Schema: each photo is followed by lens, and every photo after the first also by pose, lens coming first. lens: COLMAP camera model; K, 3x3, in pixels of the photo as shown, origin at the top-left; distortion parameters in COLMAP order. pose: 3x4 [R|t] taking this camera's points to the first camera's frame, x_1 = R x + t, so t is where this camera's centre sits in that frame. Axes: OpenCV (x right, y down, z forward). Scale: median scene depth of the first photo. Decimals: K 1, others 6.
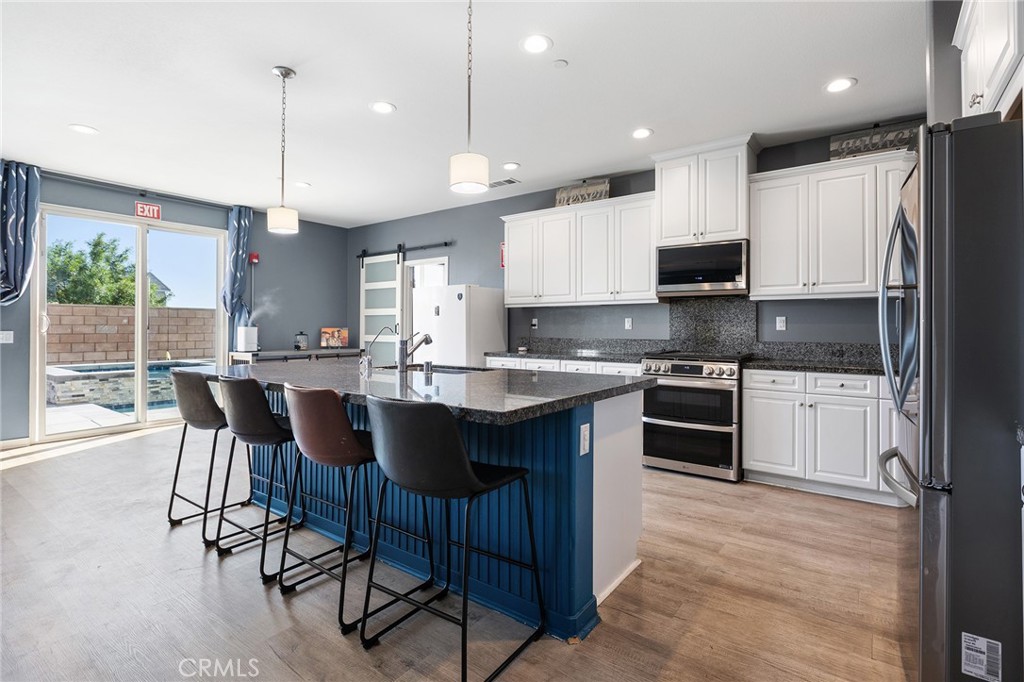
lens RADIAL K [[483.6, 0, 524.4], [0, 483.6, 328.2], [0, 0, 1]] dist [-0.004063, -0.000749]
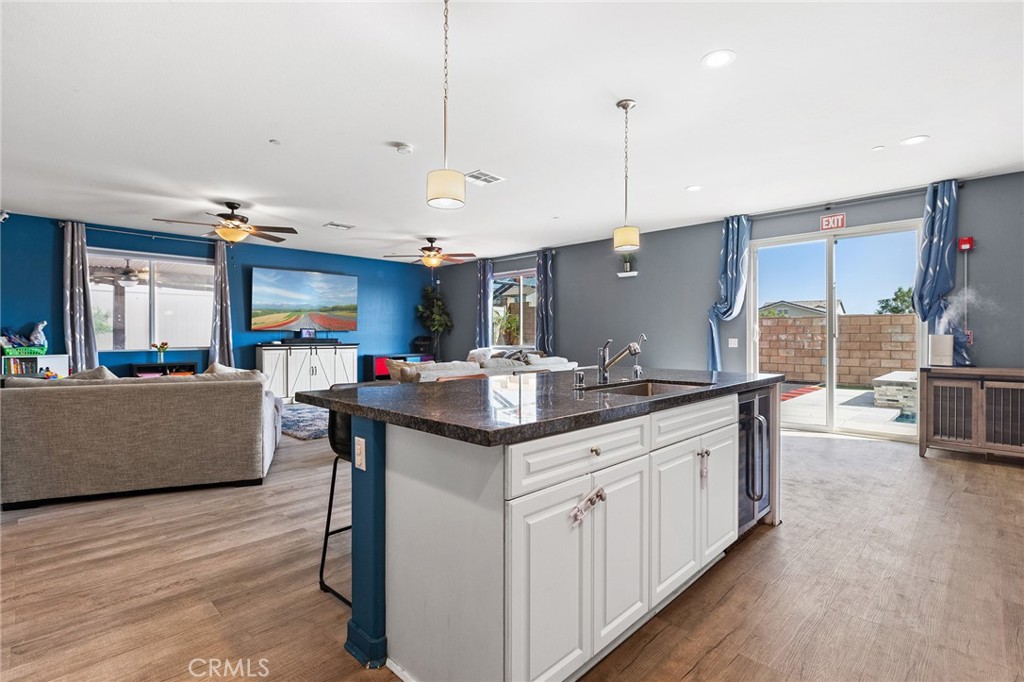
lens RADIAL K [[483.6, 0, 513.0], [0, 483.6, 340.4], [0, 0, 1]] dist [-0.004063, -0.000749]
pose [[-0.157444, 0.007355, -0.987501, 0.391787], [0.000730, 0.999973, 0.007332, 0.000664], [0.987528, 0.000433, -0.157445, 0.556542]]
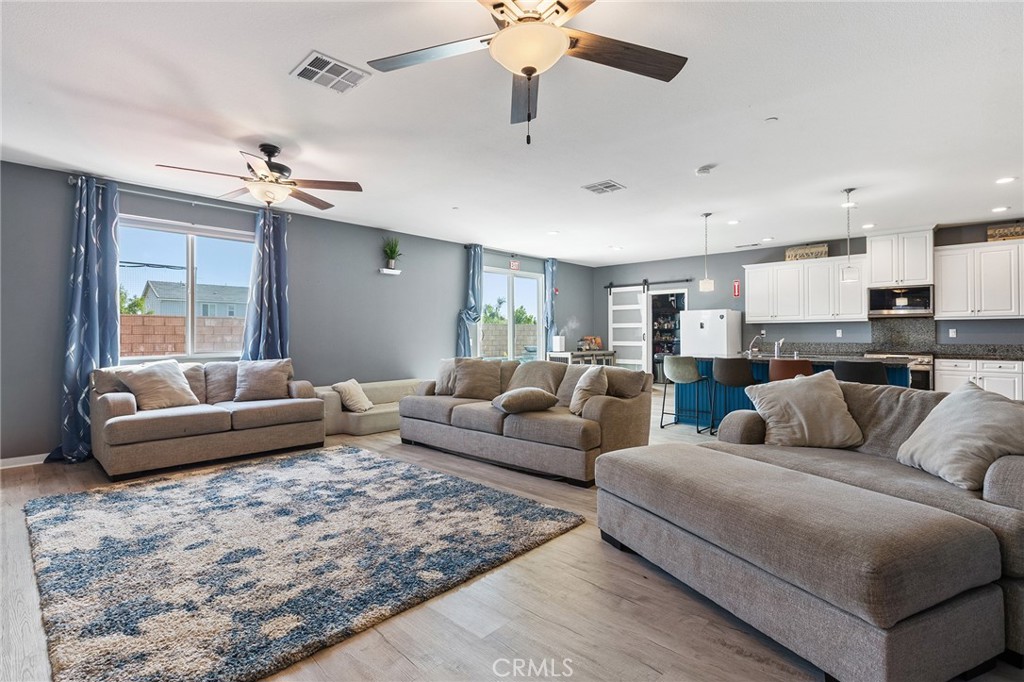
lens RADIAL K [[483.6, 0, 520.0], [0, 483.6, 335.5], [0, 0, 1]] dist [-0.004063, -0.000749]
pose [[0.993298, -0.003819, -0.115516, -0.652699], [0.003801, 0.999993, -0.000371, -0.005671], [0.115517, -0.000071, 0.993306, -0.713743]]
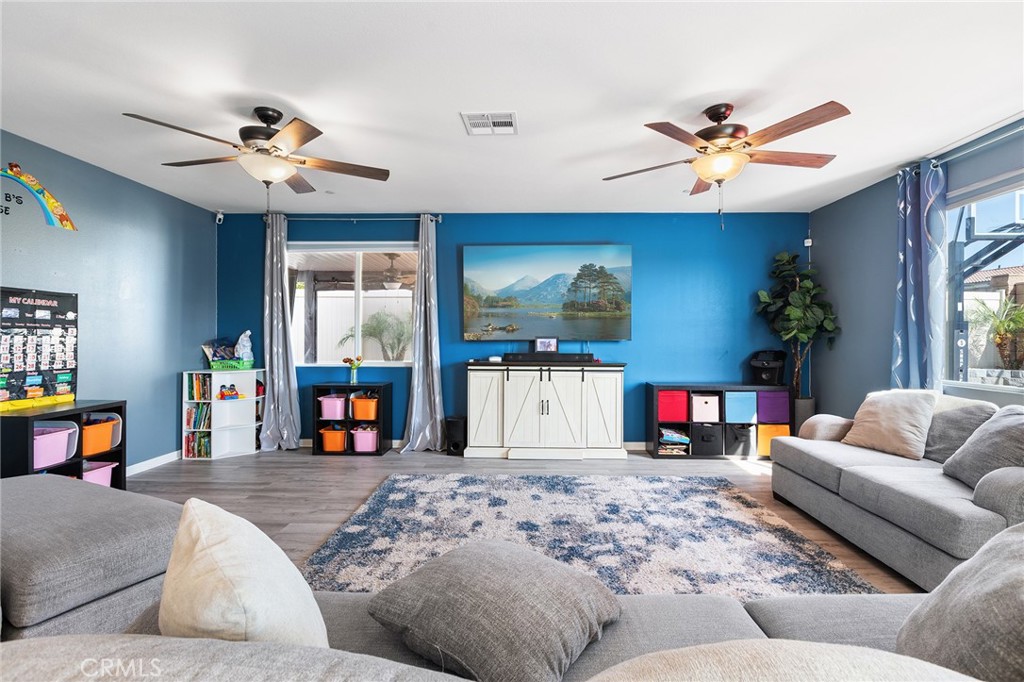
lens RADIAL K [[483.6, 0, 512.5], [0, 483.6, 331.1], [0, 0, 1]] dist [-0.004063, -0.000749]
pose [[-0.826944, -0.011998, -0.562156, -0.601617], [-0.004874, 0.999888, -0.014171, -0.029565], [0.562263, -0.008978, -0.826910, 0.398581]]
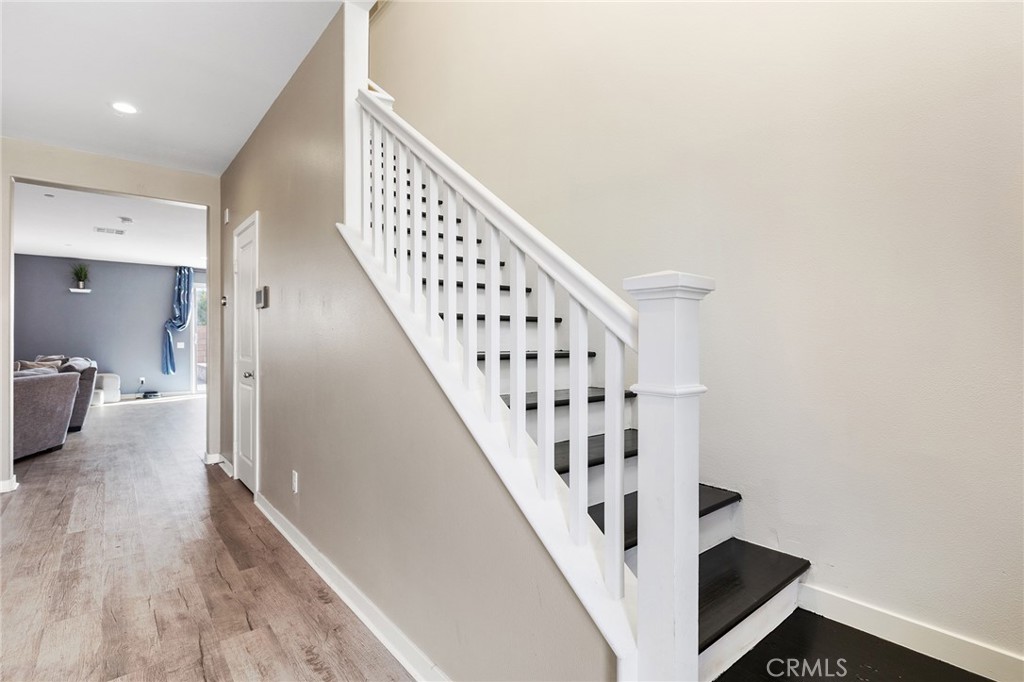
lens RADIAL K [[483.6, 0, 515.9], [0, 483.6, 341.5], [0, 0, 1]] dist [-0.004063, -0.000749]
pose [[0.967620, -0.005133, -0.252360, 0.923621], [0.006610, 0.999966, 0.005004, 0.001195], [0.252325, -0.006510, 0.967621, -0.722392]]
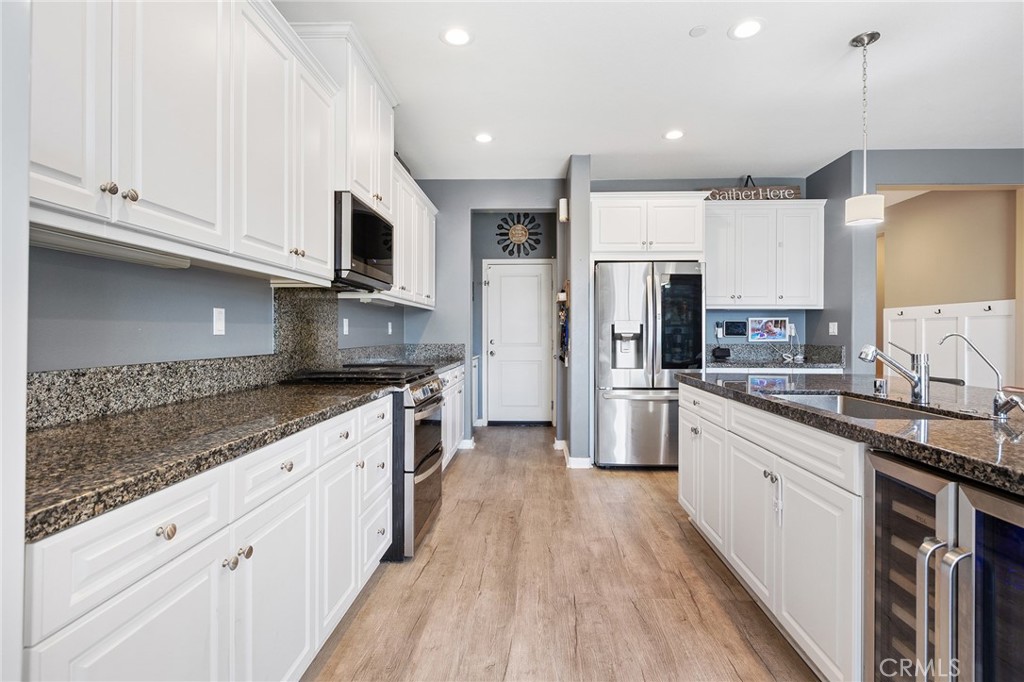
lens RADIAL K [[483.6, 0, 514.7], [0, 483.6, 333.1], [0, 0, 1]] dist [-0.004063, -0.000749]
pose [[-0.542804, -0.004830, 0.839846, -0.284758], [-0.002802, 0.999988, 0.003940, -0.002315], [-0.839855, -0.000215, -0.542811, 1.031187]]
